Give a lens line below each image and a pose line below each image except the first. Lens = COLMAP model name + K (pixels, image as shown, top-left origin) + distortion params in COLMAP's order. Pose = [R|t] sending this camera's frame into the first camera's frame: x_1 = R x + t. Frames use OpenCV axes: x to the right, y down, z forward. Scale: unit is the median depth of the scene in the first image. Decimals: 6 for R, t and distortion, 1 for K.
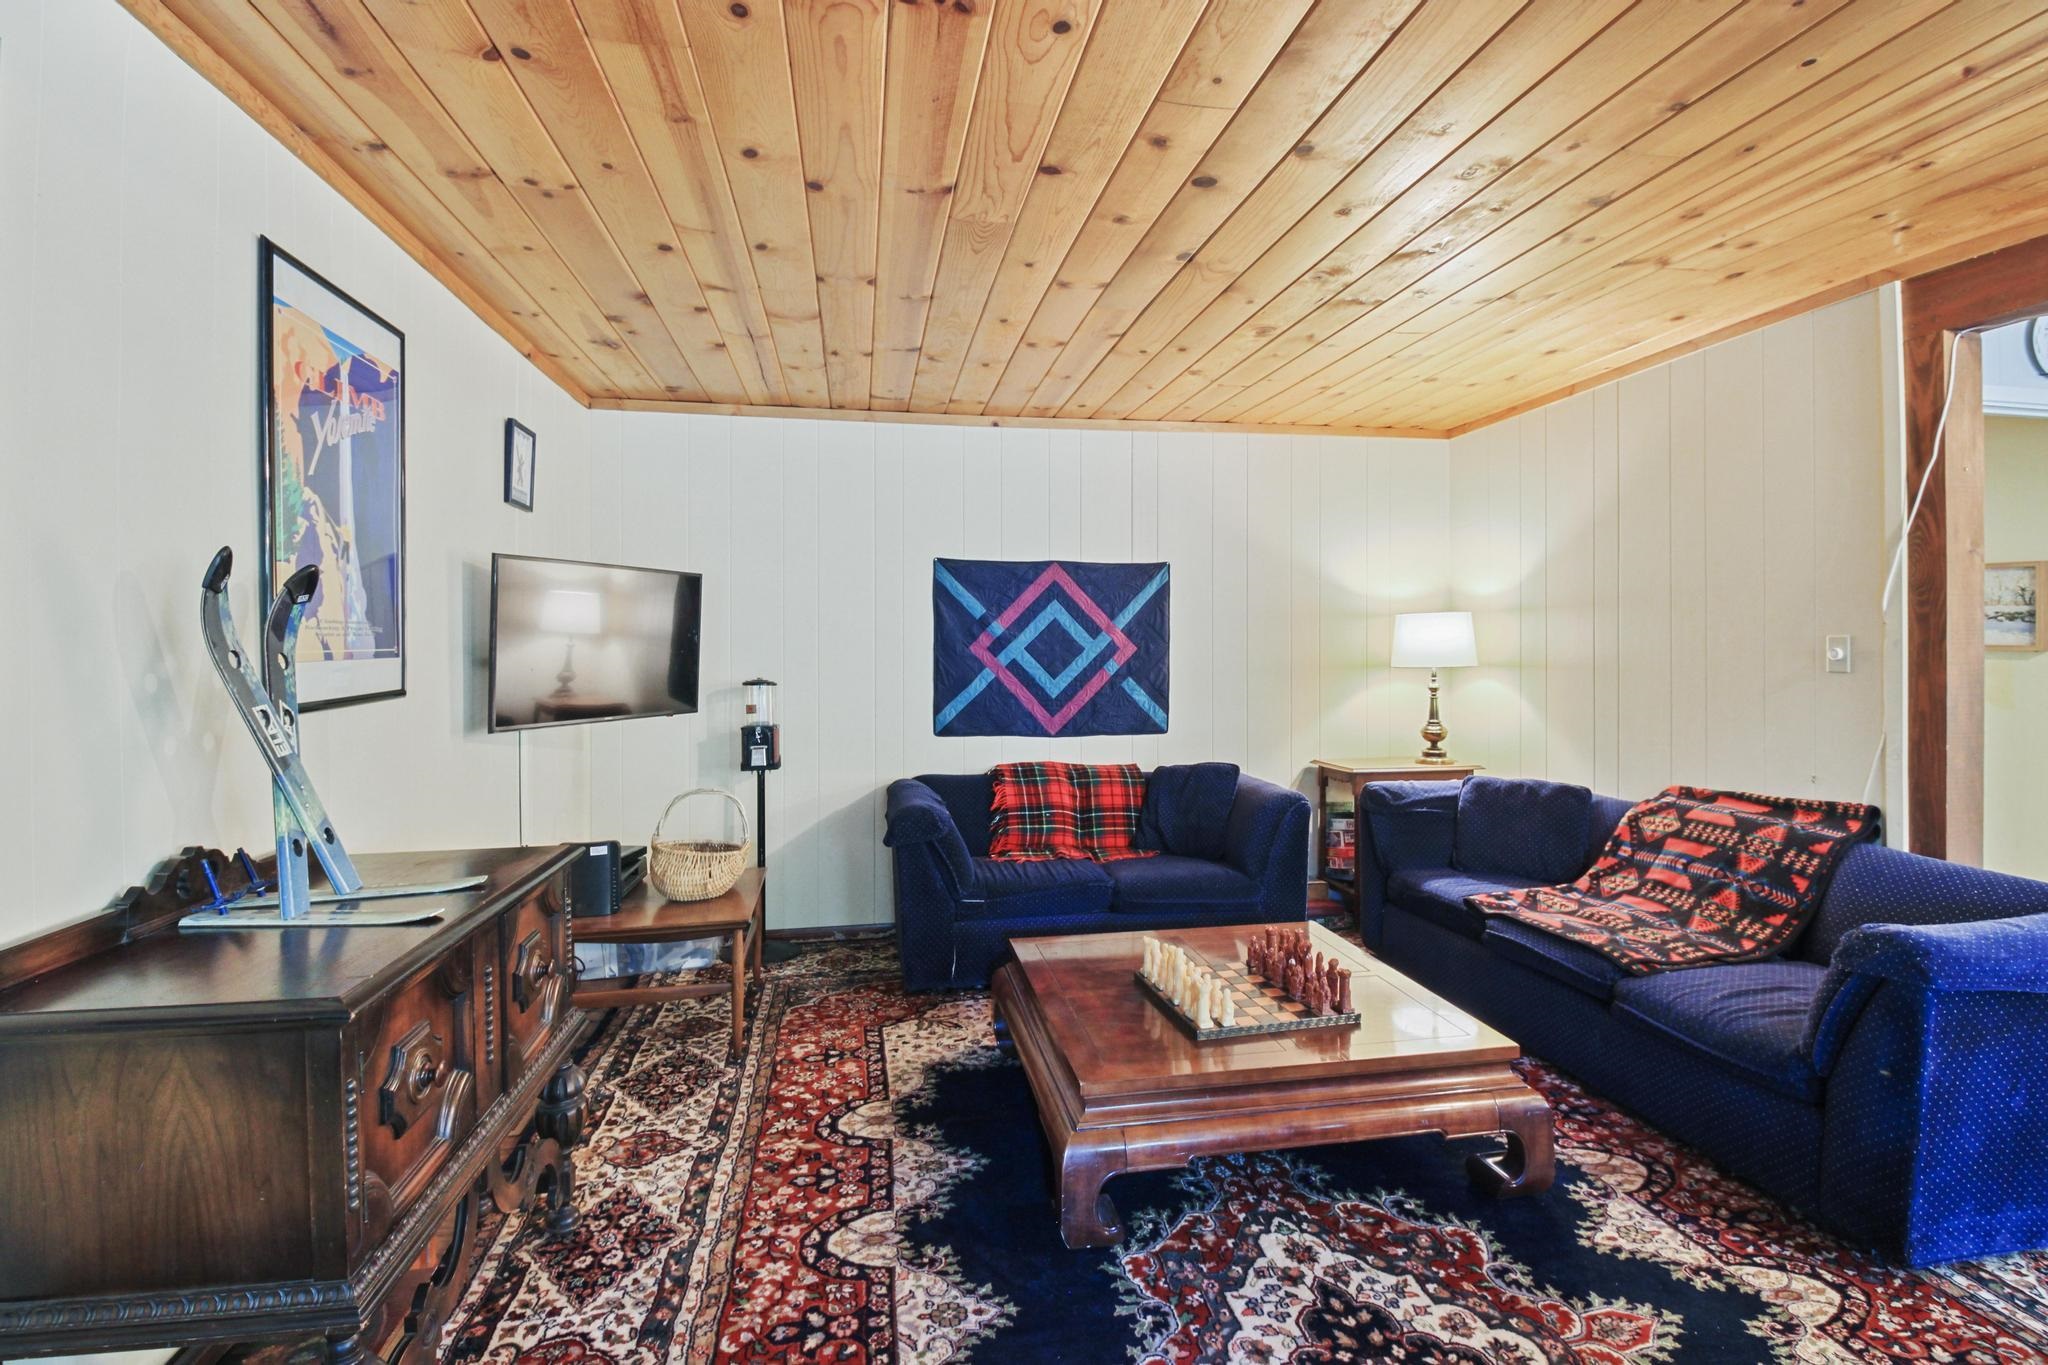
lens RADIAL K [[969.5, 0, 1038.4], [0, 969.5, 666.9], [0, 0, 1]] dist [-0.000870, -0.000887]
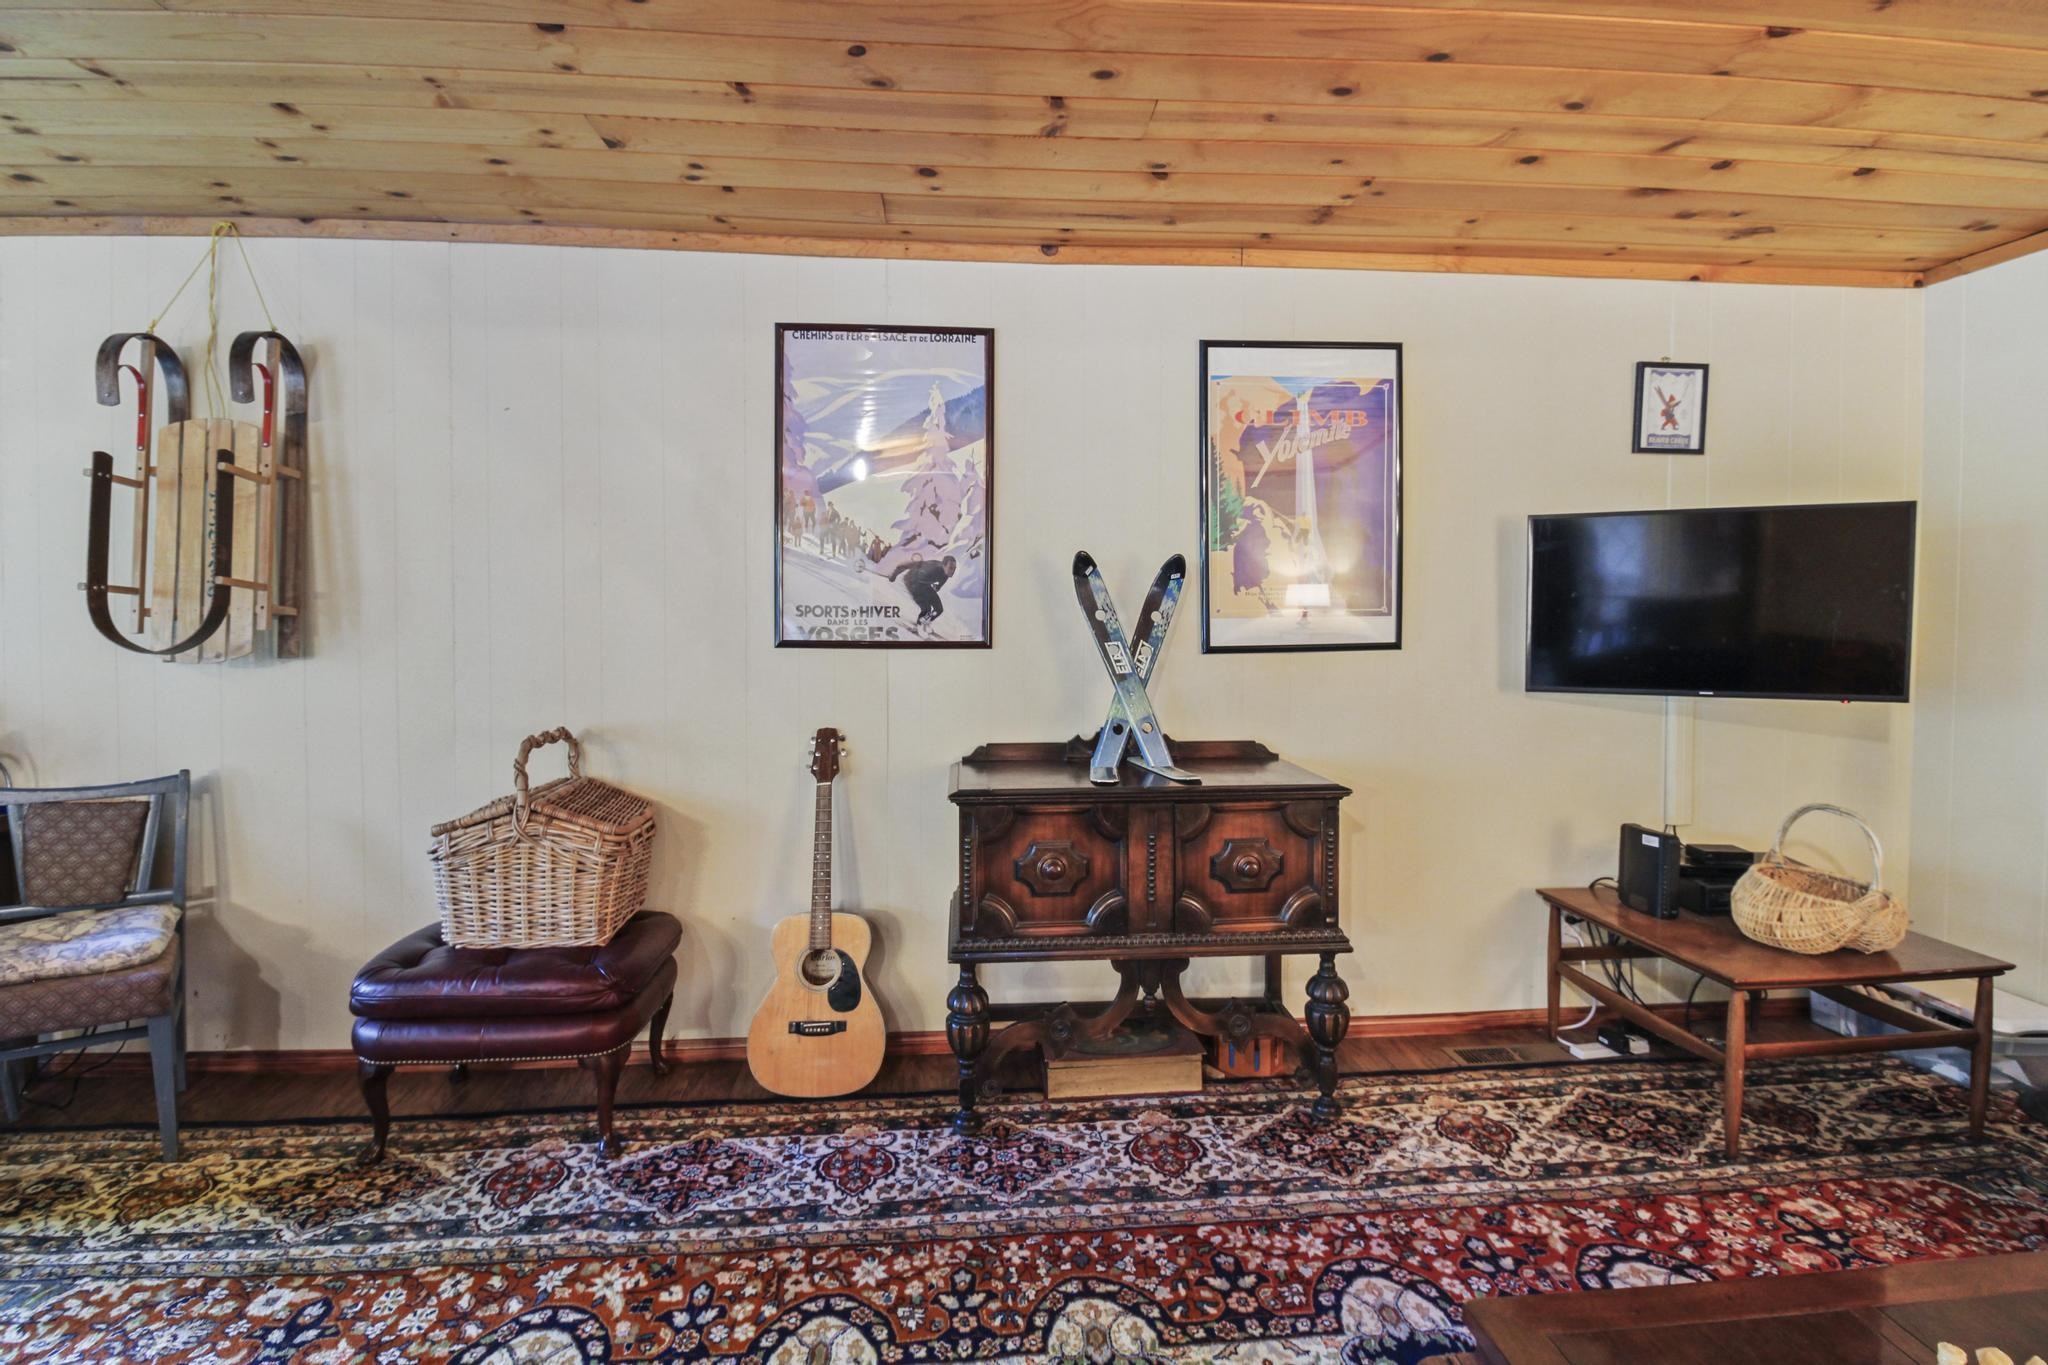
lens RADIAL K [[977.1, 0, 1030.9], [0, 977.1, 652.3], [0, 0, 1]] dist [0.000610, -0.011206]
pose [[-0.095143, 0.049257, -0.994244, 0.459477], [-0.020125, 0.998476, 0.051392, -0.014224], [0.995260, 0.024899, -0.094007, 0.515486]]
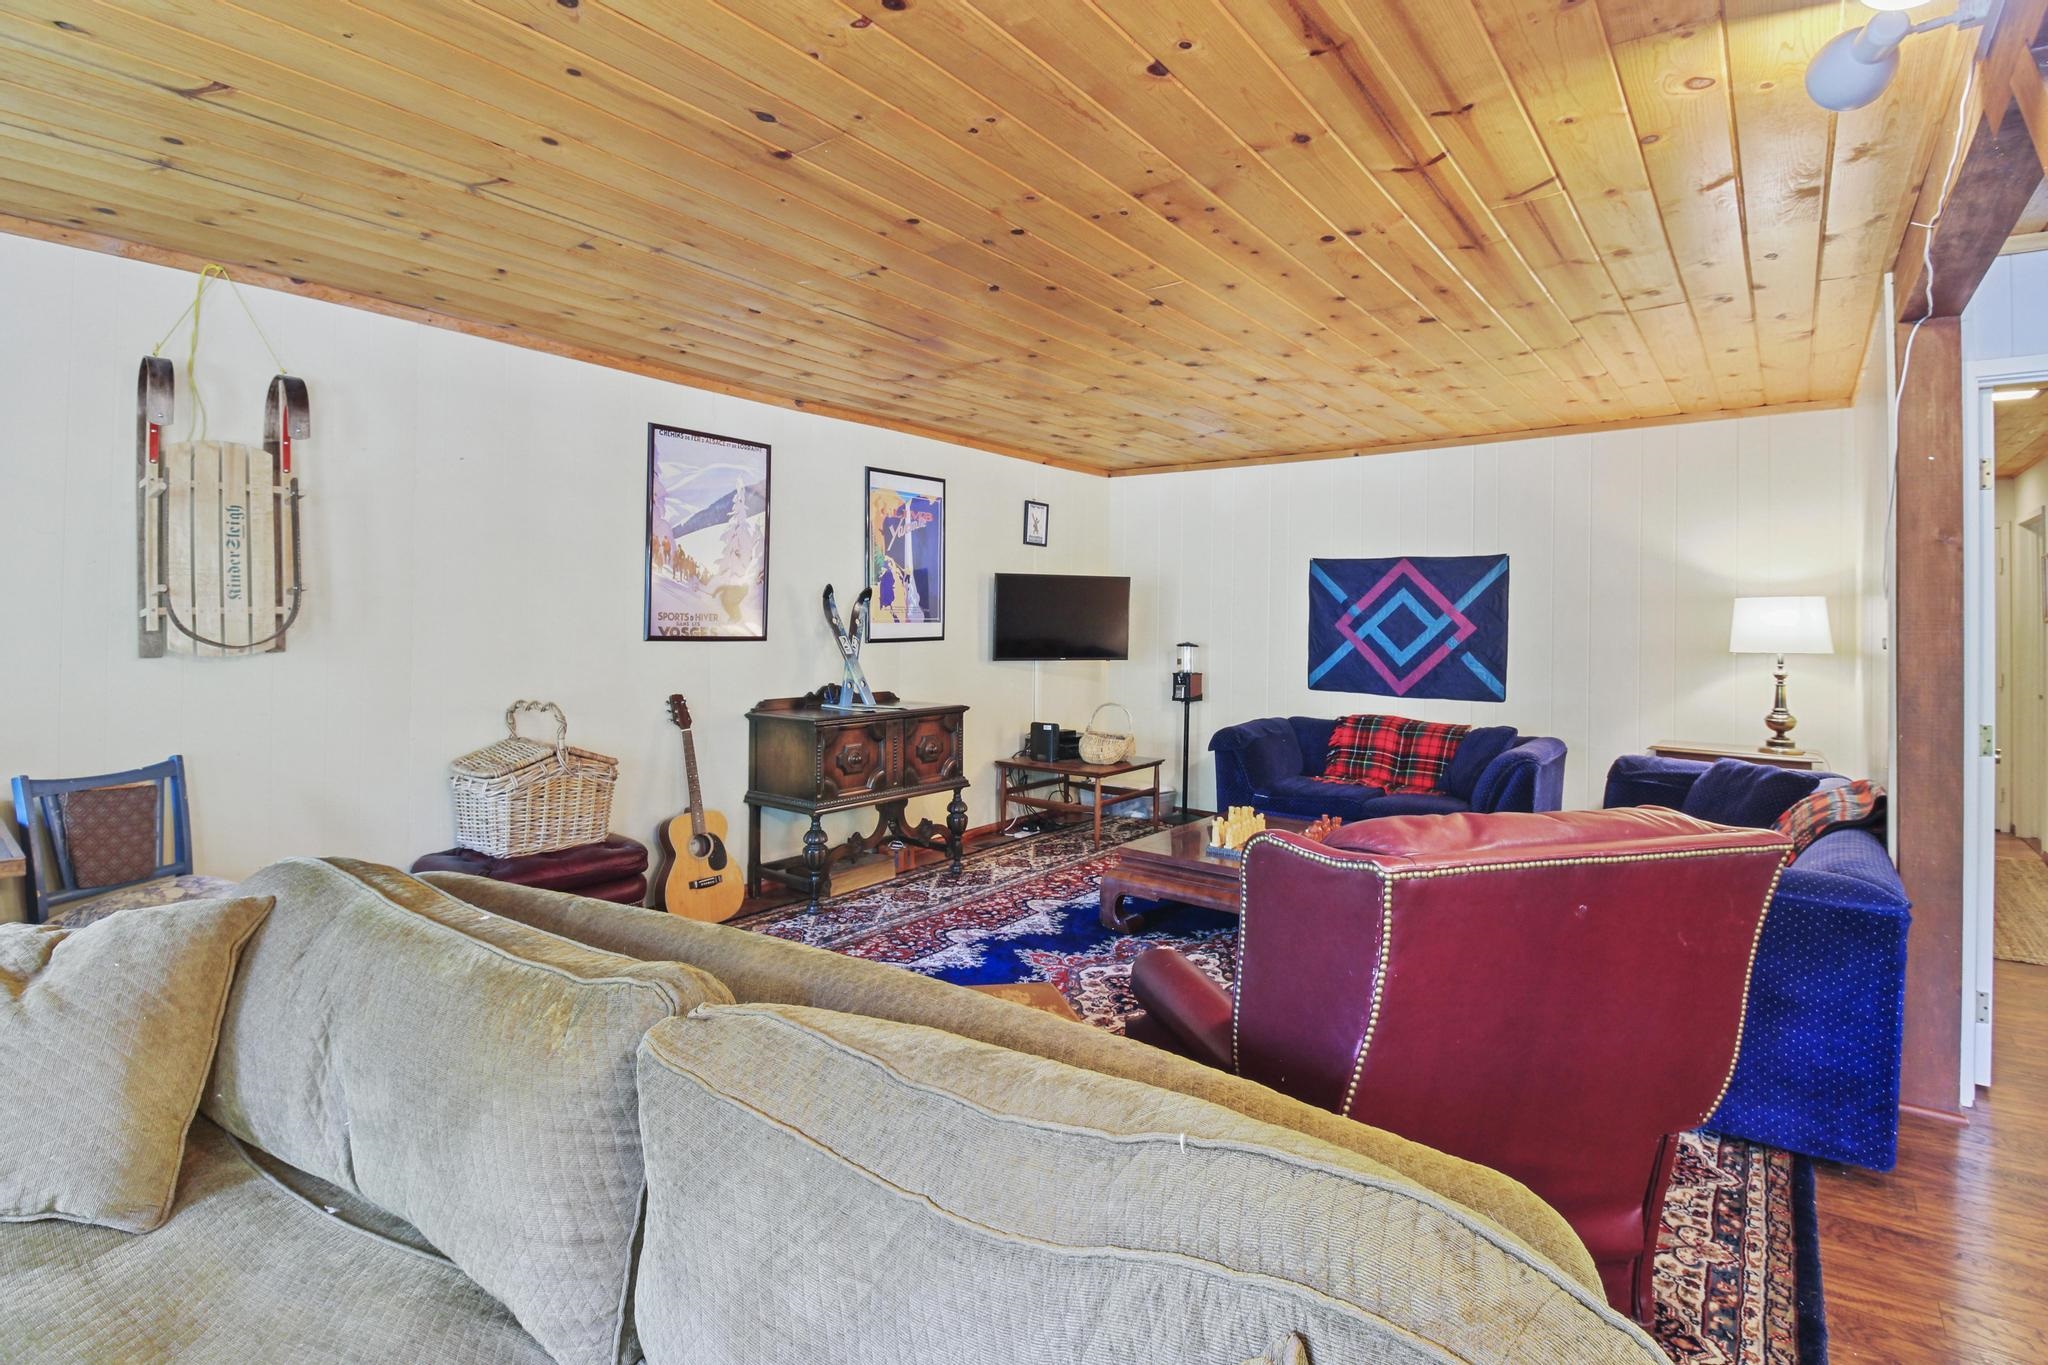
lens RADIAL K [[977.1, 0, 1030.9], [0, 977.1, 652.3], [0, 0, 1]] dist [0.000610, -0.011206]
pose [[0.671437, 0.038318, -0.740070, 0.914417], [-0.031840, 0.999232, 0.022849, 0.000849], [0.740377, 0.008222, 0.672141, -0.299698]]
